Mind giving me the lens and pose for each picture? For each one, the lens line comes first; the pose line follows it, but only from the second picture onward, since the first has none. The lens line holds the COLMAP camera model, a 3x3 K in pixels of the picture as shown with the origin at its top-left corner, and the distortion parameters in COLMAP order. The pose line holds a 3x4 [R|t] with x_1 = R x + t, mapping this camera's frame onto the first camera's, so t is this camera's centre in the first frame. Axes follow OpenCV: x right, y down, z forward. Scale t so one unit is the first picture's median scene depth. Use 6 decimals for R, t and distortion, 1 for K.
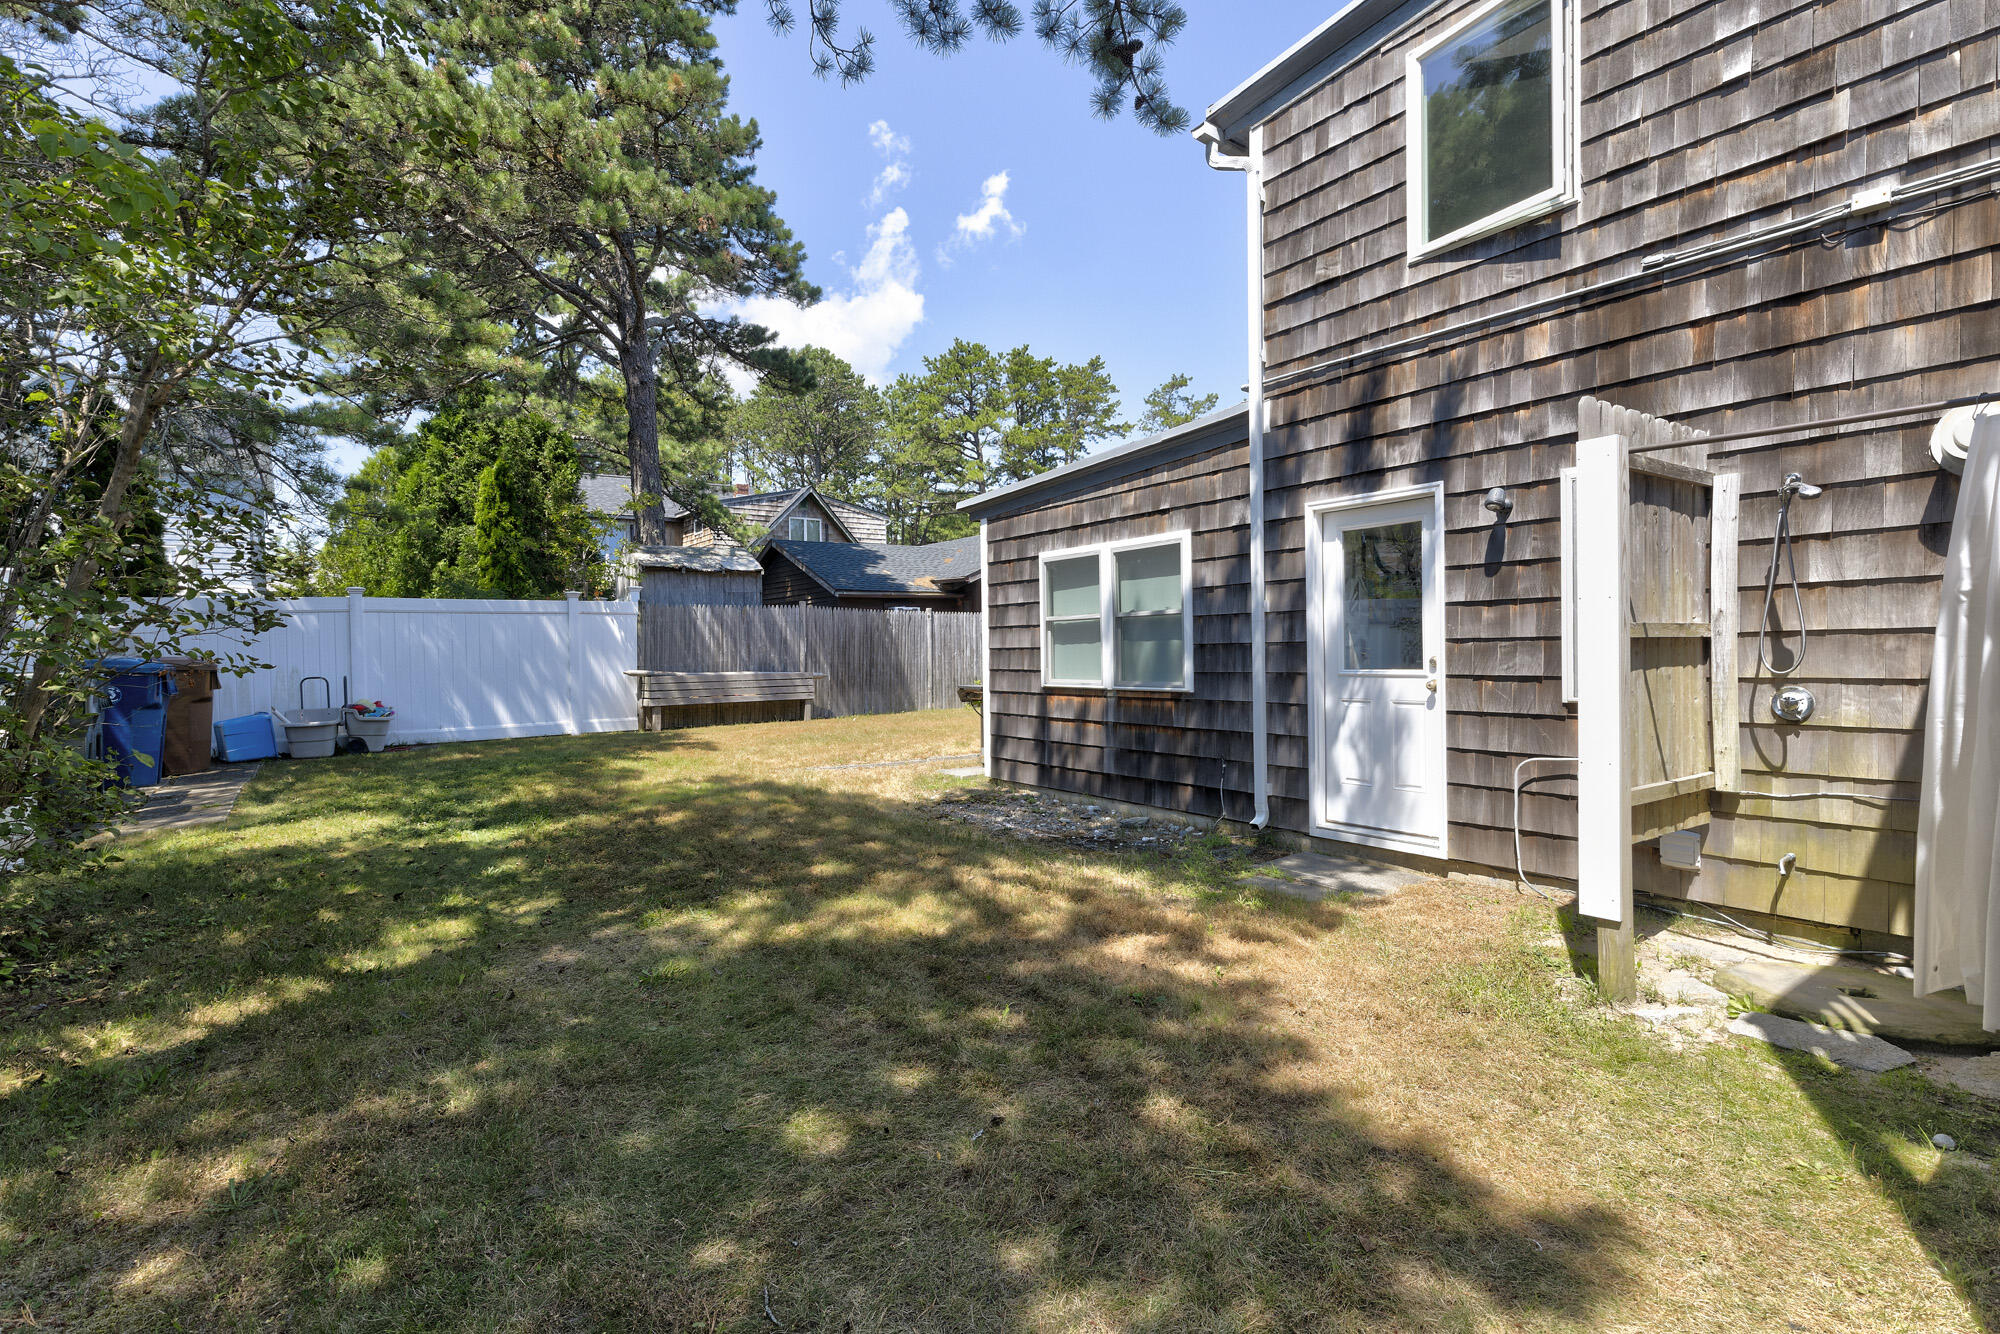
lens RADIAL K [[908.0, 0, 994.6], [0, 908.0, 665.1], [0, 0, 1]] dist [-0.005194, -0.000115]
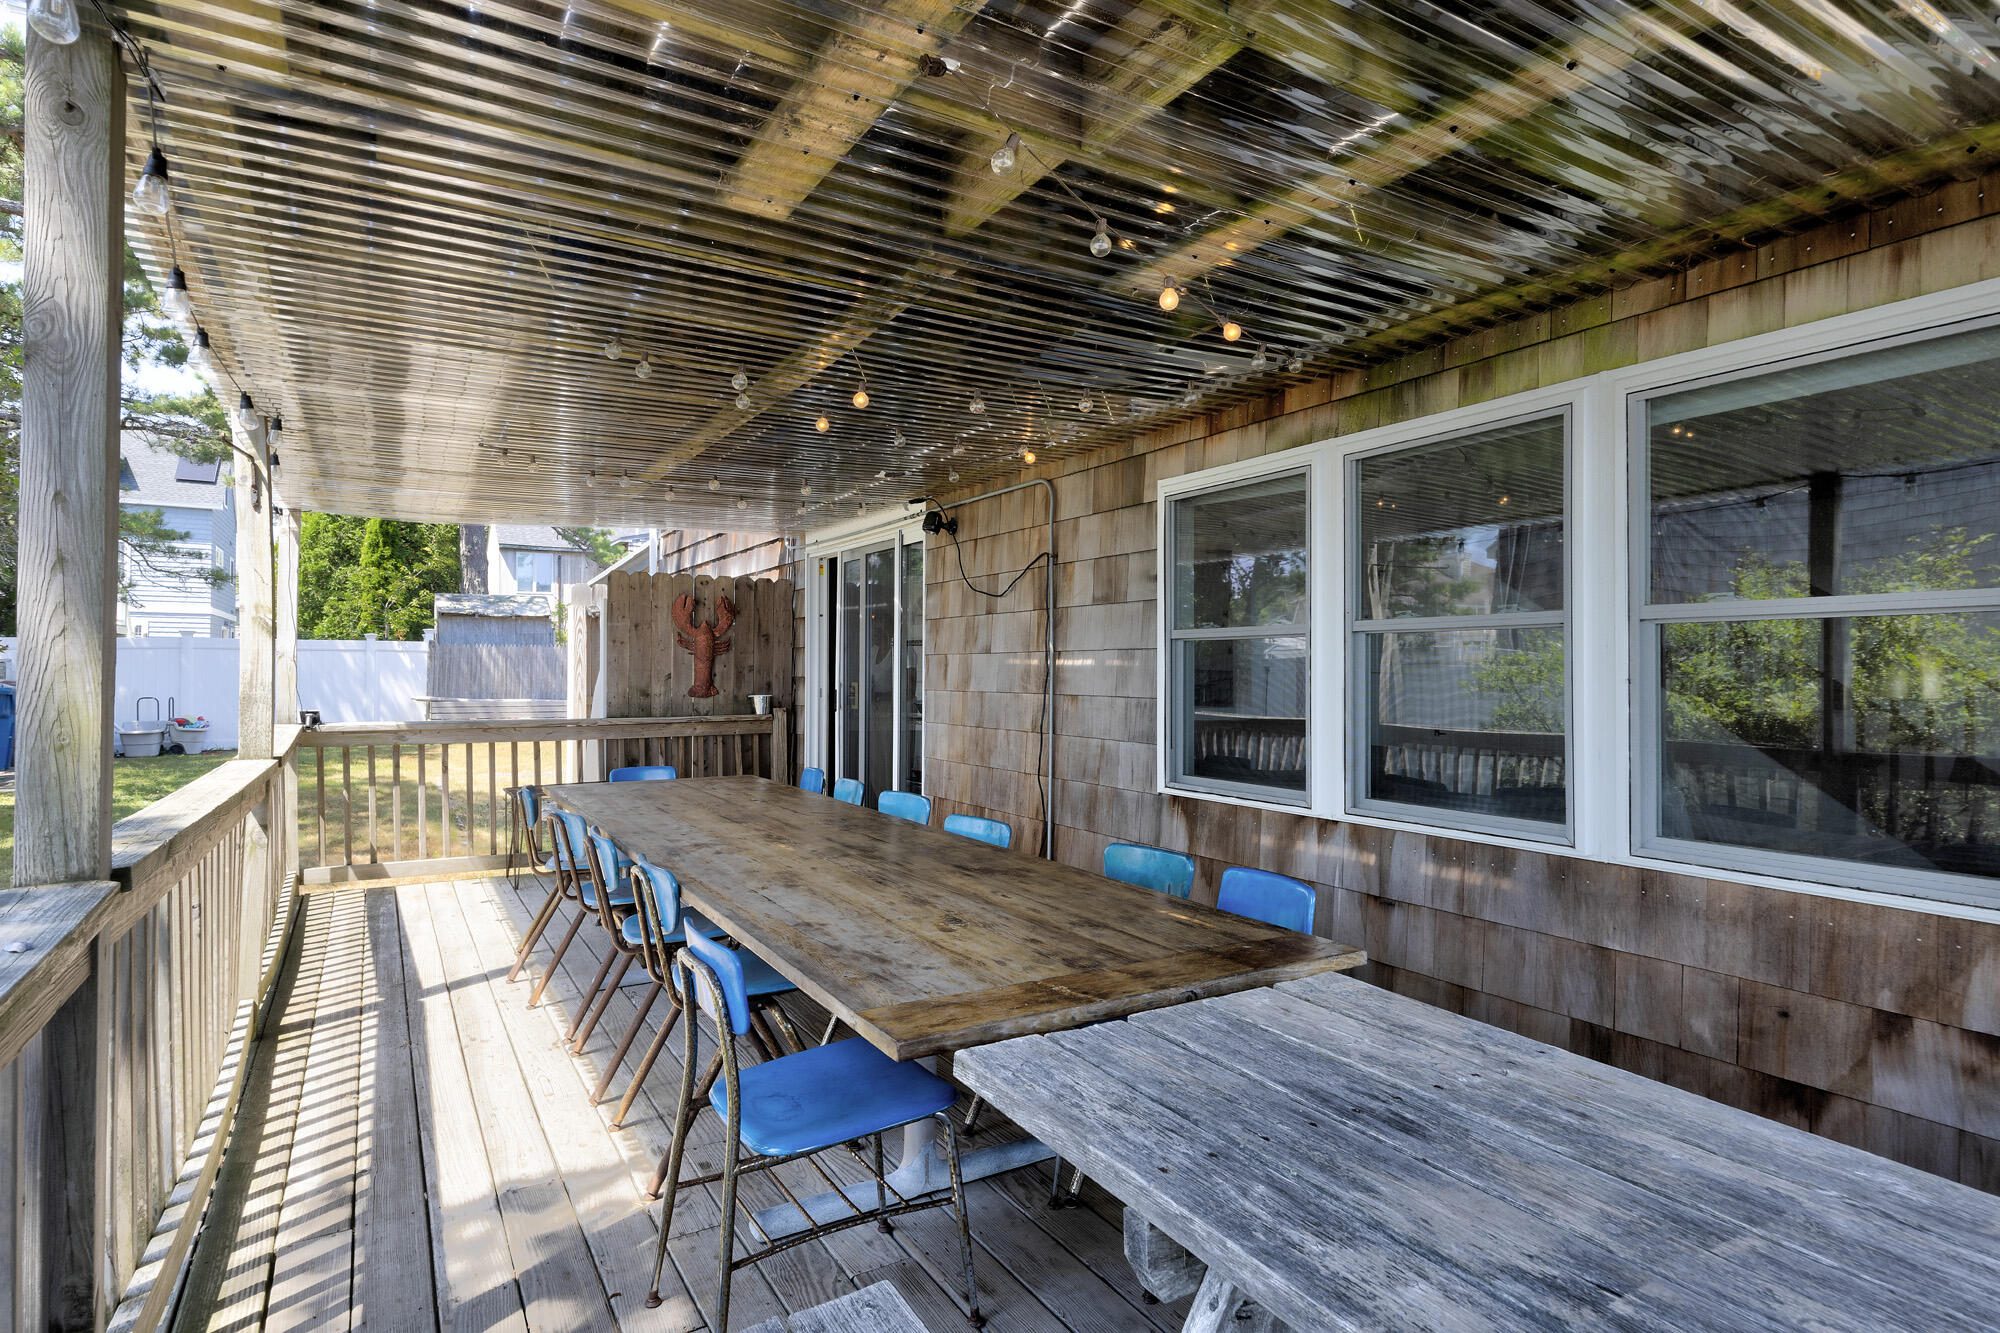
lens RADIAL K [[998.7, 0, 1010.3], [0, 998.7, 668.3], [0, 0, 1]] dist [0.031788, 0.000310]
pose [[0.996184, 0.023343, -0.084102, 0.952864], [-0.024940, 0.999527, -0.017993, -0.049678], [0.083642, 0.020022, 0.996295, -0.587913]]
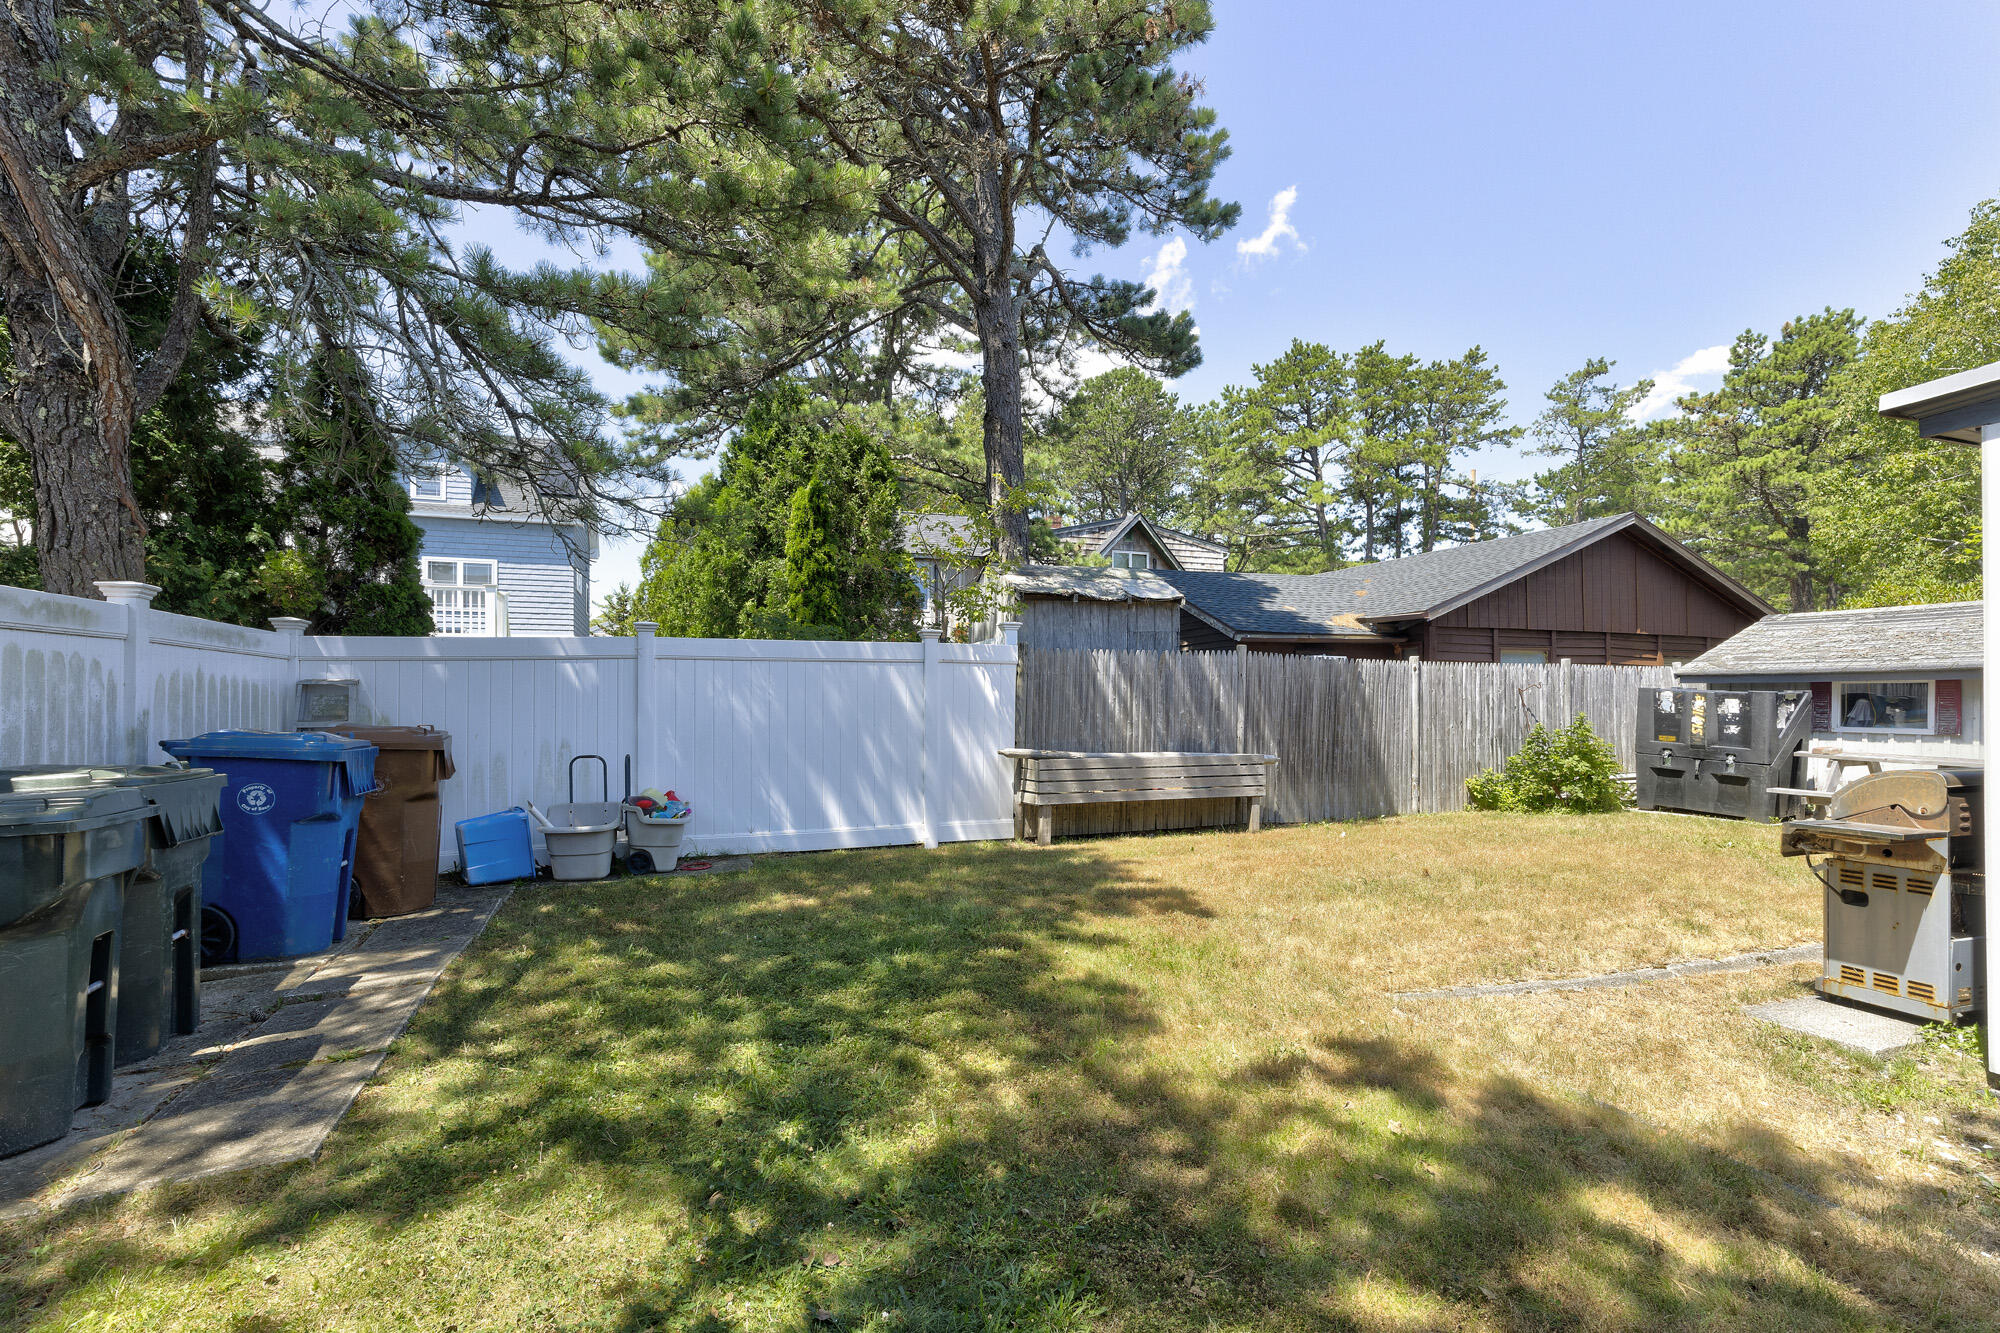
lens RADIAL K [[908.0, 0, 983.4], [0, 908.0, 695.2], [0, 0, 1]] dist [-0.005194, -0.000115]
pose [[0.960248, 0.012183, -0.278882, -0.417860], [-0.019221, 0.999562, -0.022516, -0.031891], [0.278485, 0.026981, 0.960061, 0.642242]]
